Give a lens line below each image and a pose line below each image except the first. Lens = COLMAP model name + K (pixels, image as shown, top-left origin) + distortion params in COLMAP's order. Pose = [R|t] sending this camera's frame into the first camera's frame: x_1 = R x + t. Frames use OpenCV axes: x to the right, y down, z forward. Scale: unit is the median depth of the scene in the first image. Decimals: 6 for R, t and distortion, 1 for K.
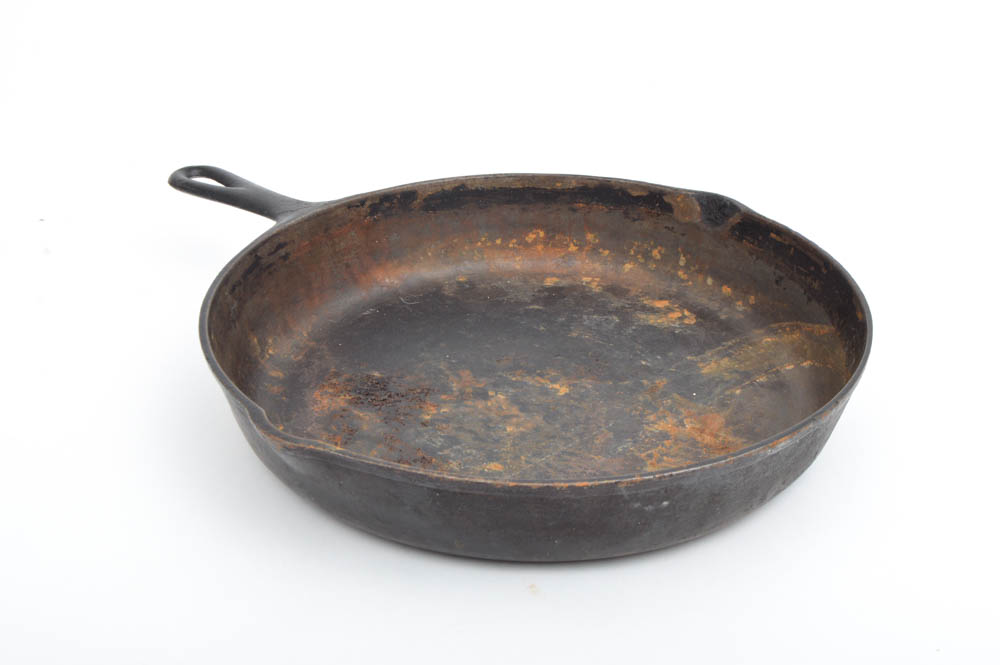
lens RADIAL K [[1358.6, 0, 500.0], [0, 1358.6, 331.1], [0, 0, 1]] dist [-0.013232, 0.000000]
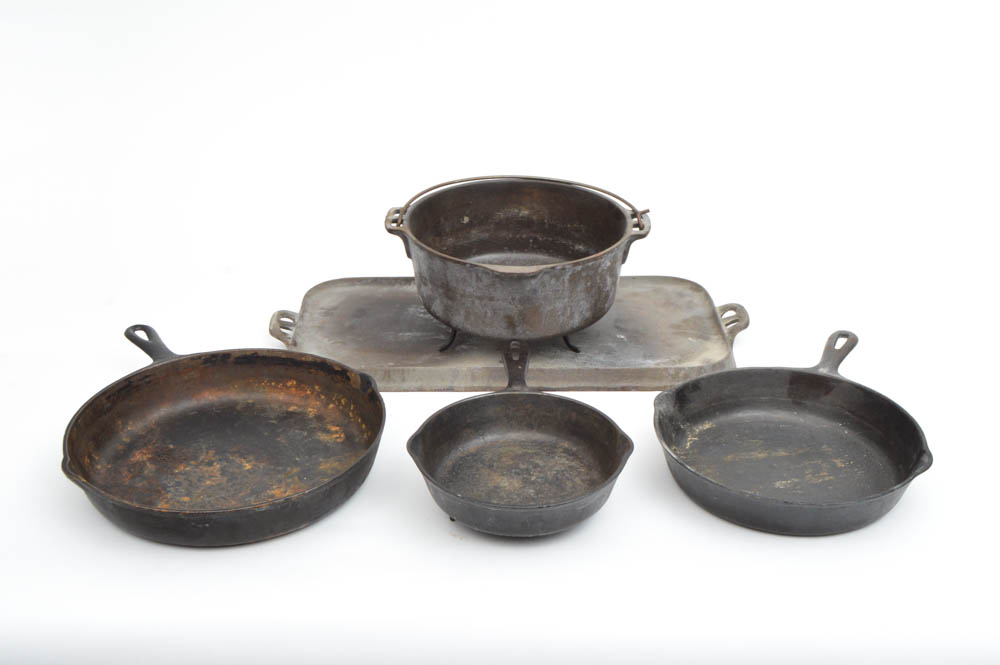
lens RADIAL K [[1235.4, 0, 499.2], [0, 1235.4, 333.7], [0, 0, 1]] dist [0.009131, 0.000000]
pose [[0.965496, 0.115883, -0.233214, 0.722022], [-0.122538, 0.992362, -0.014202, -0.154140], [0.229787, 0.042290, 0.972322, -0.637286]]
